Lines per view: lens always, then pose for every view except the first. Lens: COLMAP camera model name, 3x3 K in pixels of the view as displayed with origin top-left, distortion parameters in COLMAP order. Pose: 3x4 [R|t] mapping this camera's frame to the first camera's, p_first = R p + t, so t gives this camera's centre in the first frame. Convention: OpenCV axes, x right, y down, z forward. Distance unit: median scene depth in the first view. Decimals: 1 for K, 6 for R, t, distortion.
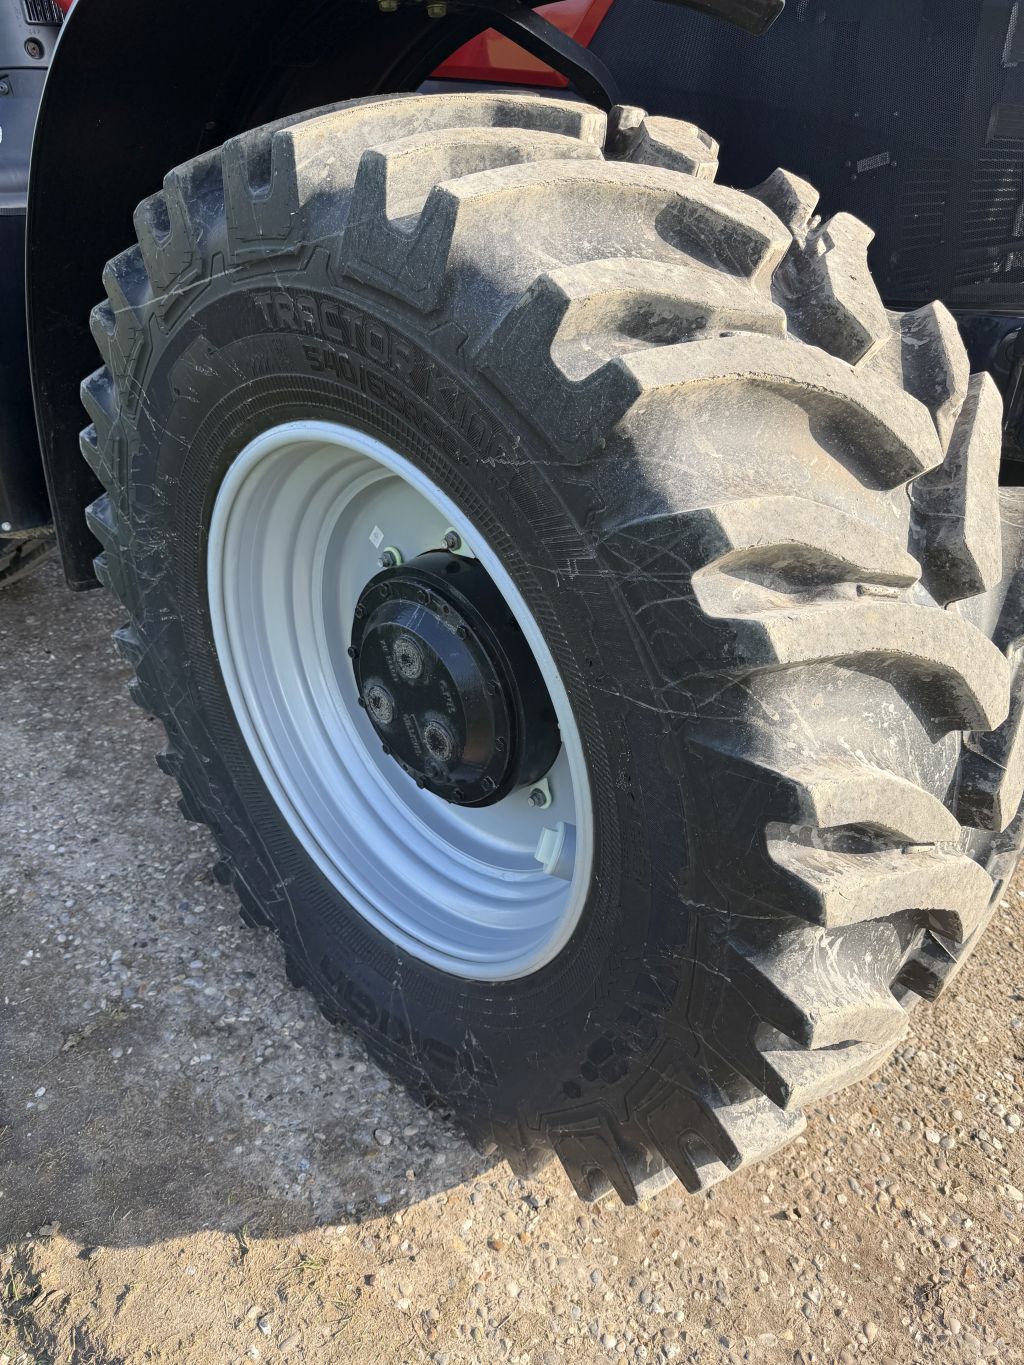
lens RADIAL K [[982.7, 0, 506.5], [0, 982.7, 673.6], [0, 0, 1]] dist [0.055192, -0.083446]
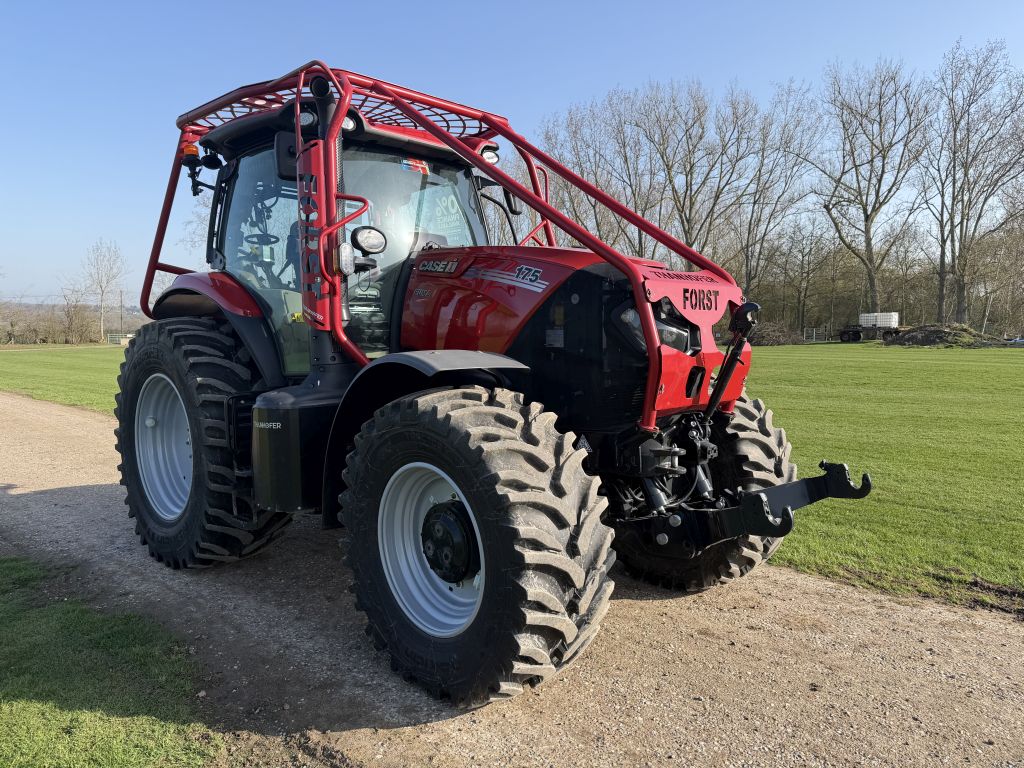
lens RADIAL K [[692.6, 0, 512.0], [0, 692.6, 384.0], [0, 0, 1]] dist [0.083652, -0.116127]
pose [[0.999875, -0.009266, -0.012787, 0.190306], [0.003330, 0.915246, -0.402881, 0.496958], [0.015436, 0.402788, 0.915163, -1.426833]]
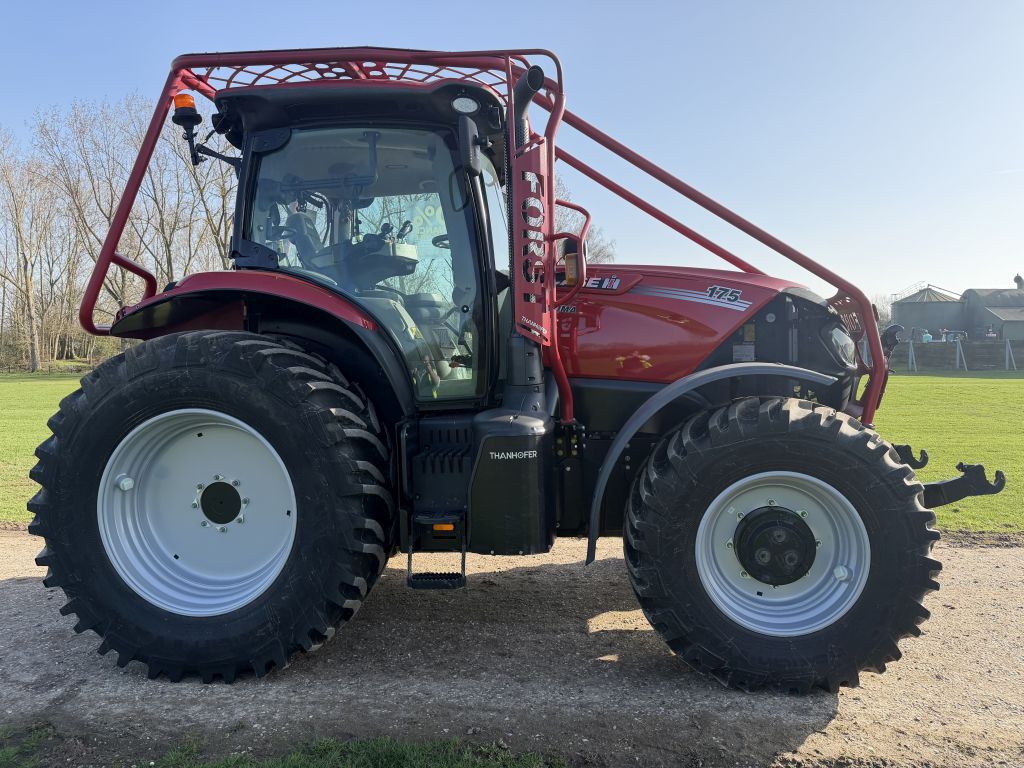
lens RADIAL K [[705.7, 0, 510.4], [0, 705.7, 378.6], [0, 0, 1]] dist [0.078488, -0.126403]
pose [[0.808403, -0.029990, 0.587865, -2.411256], [0.289602, 0.889732, -0.352856, 0.107035], [-0.512460, 0.455497, 0.727947, -0.637563]]
